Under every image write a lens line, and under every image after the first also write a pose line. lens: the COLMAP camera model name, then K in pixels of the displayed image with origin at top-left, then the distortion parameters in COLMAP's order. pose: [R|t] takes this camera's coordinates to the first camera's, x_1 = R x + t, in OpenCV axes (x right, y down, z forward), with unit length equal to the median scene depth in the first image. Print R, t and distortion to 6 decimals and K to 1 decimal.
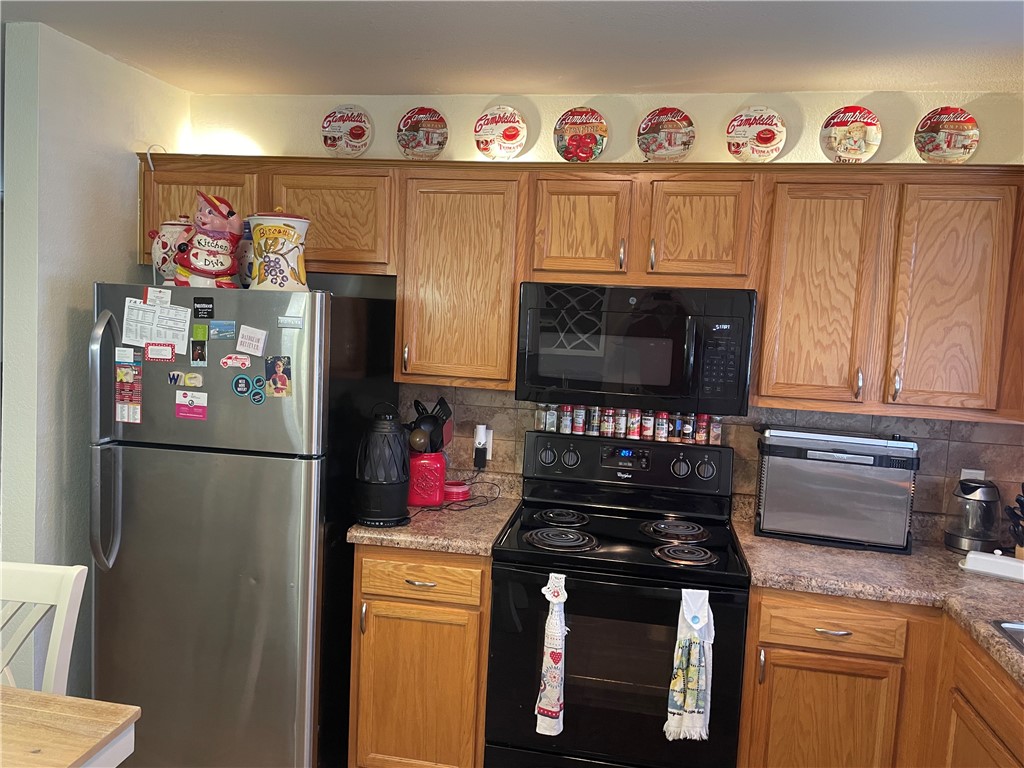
lens RADIAL K [[776.8, 0, 503.0], [0, 776.8, 373.5], [0, 0, 1]] dist [0.086495, -0.113777]
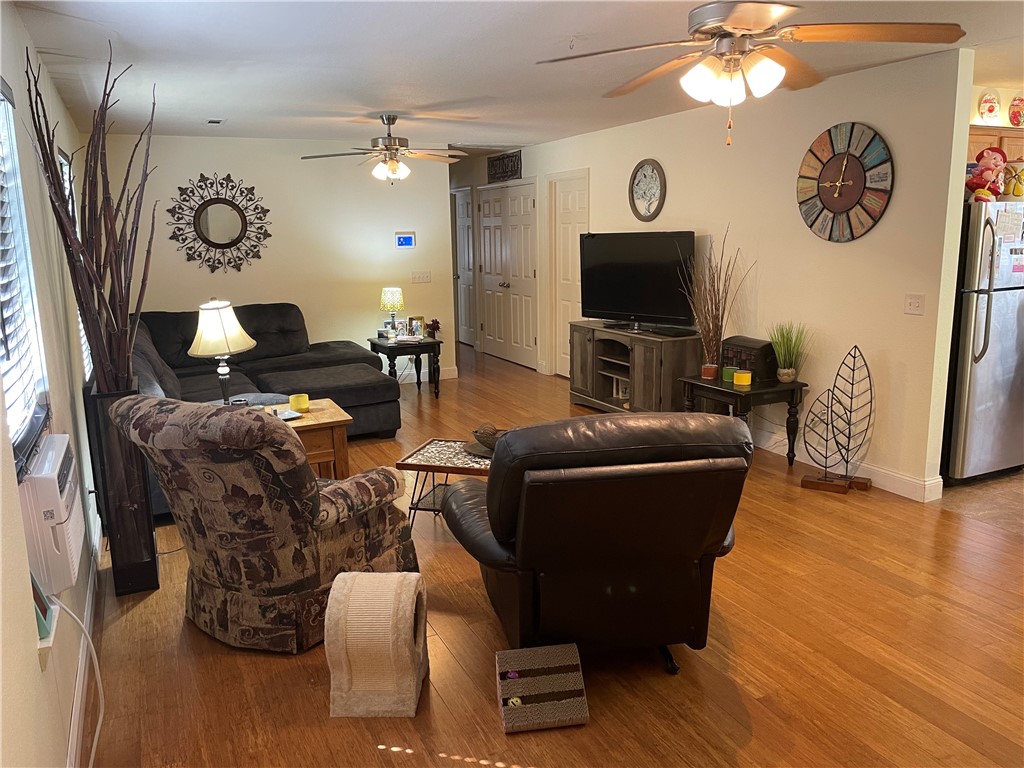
lens RADIAL K [[776.8, 0, 503.4], [0, 776.8, 381.6], [0, 0, 1]] dist [0.086495, -0.113777]
pose [[0.812634, -0.177223, 0.555174, -2.414911], [0.108008, 0.981936, 0.155358, -0.109079], [-0.572679, -0.066286, 0.817096, 0.132255]]
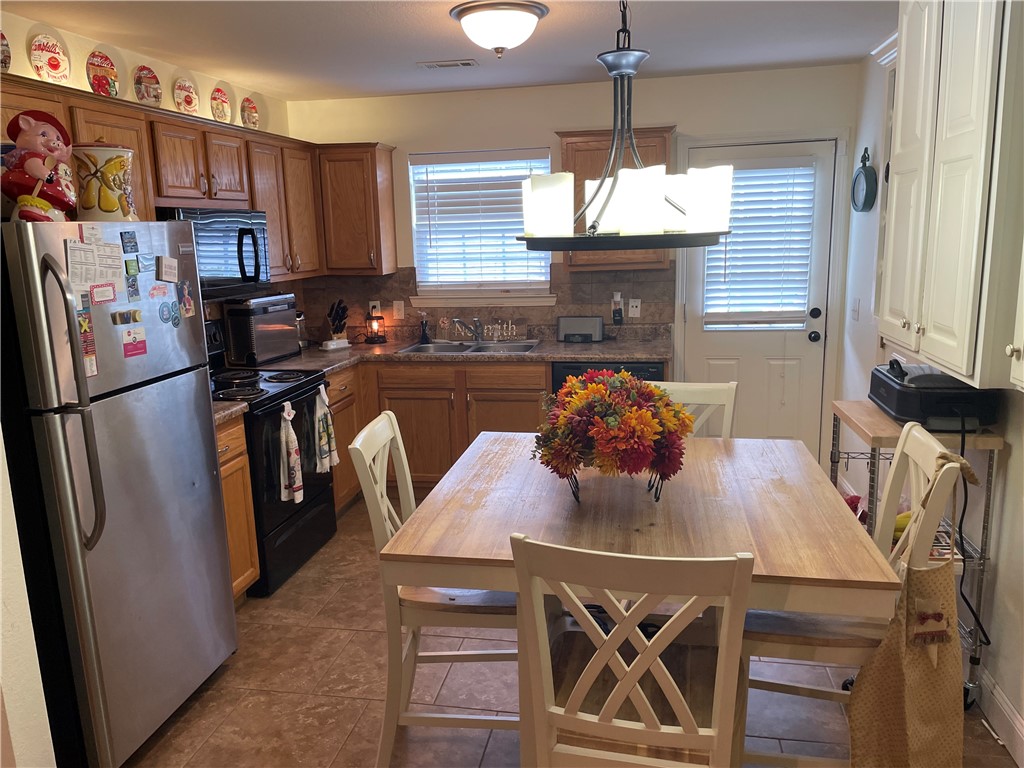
lens RADIAL K [[776.8, 0, 501.2], [0, 776.8, 387.9], [0, 0, 1]] dist [0.086495, -0.113777]
pose [[0.011328, -0.246072, 0.969185, -1.322025], [0.112777, 0.963378, 0.243279, -0.090913], [-0.993556, 0.106546, 0.038665, 0.484793]]
